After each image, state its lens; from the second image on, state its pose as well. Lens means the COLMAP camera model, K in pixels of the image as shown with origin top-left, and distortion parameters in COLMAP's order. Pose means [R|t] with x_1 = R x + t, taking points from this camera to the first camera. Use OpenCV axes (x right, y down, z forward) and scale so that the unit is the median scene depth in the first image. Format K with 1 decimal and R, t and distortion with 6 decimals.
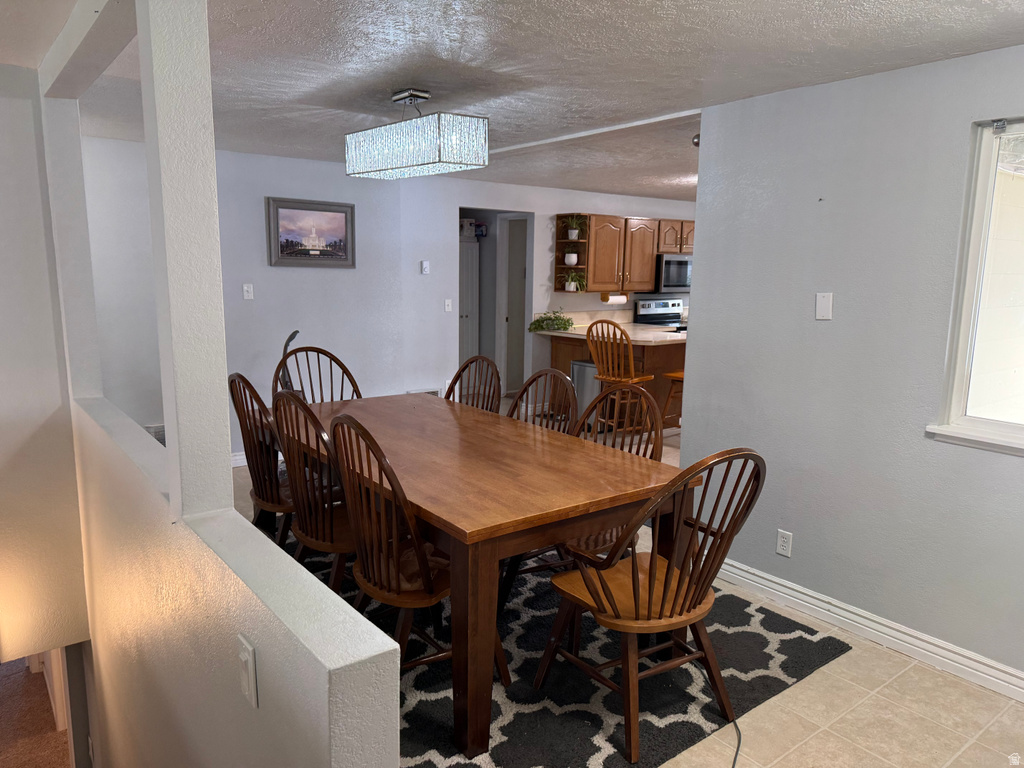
lens RADIAL K [[714.4, 0, 512.0], [0, 714.4, 384.0], [0, 0, 1]] dist [0.116958, -0.152938]
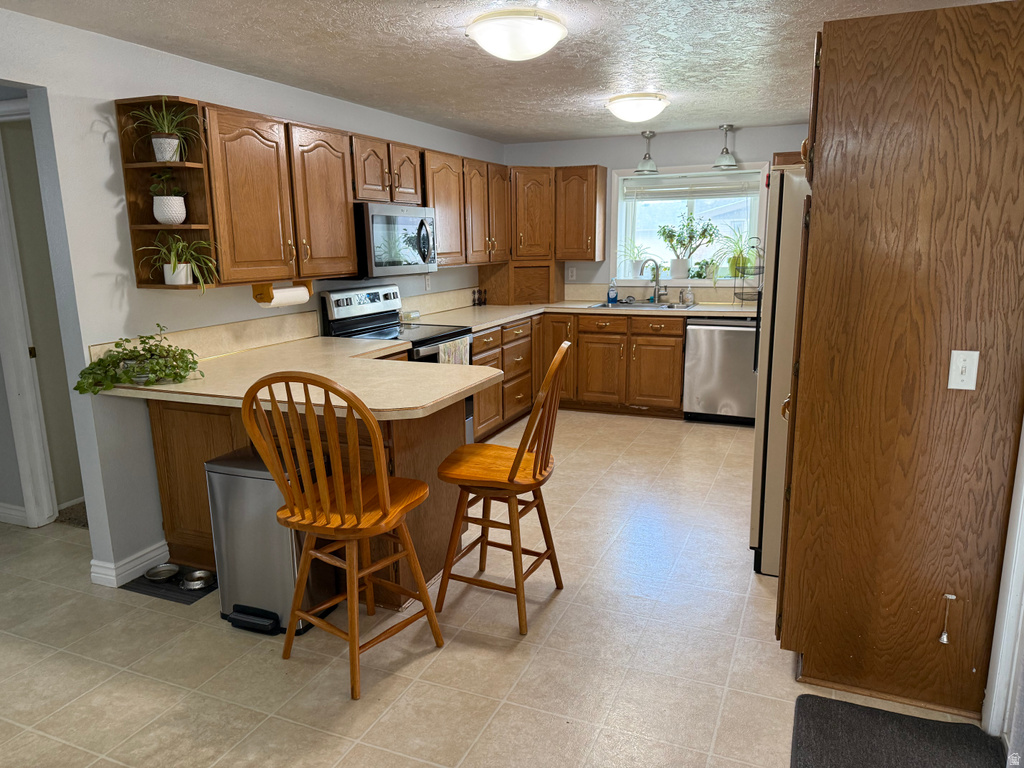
lens RADIAL K [[714.4, 0, 512.0], [0, 714.4, 384.0], [0, 0, 1]] dist [0.116958, -0.152938]
pose [[0.878813, -0.124556, 0.460623, 0.048595], [0.105382, 0.992157, 0.067230, -0.079052], [-0.465385, -0.010541, 0.885046, 0.520343]]
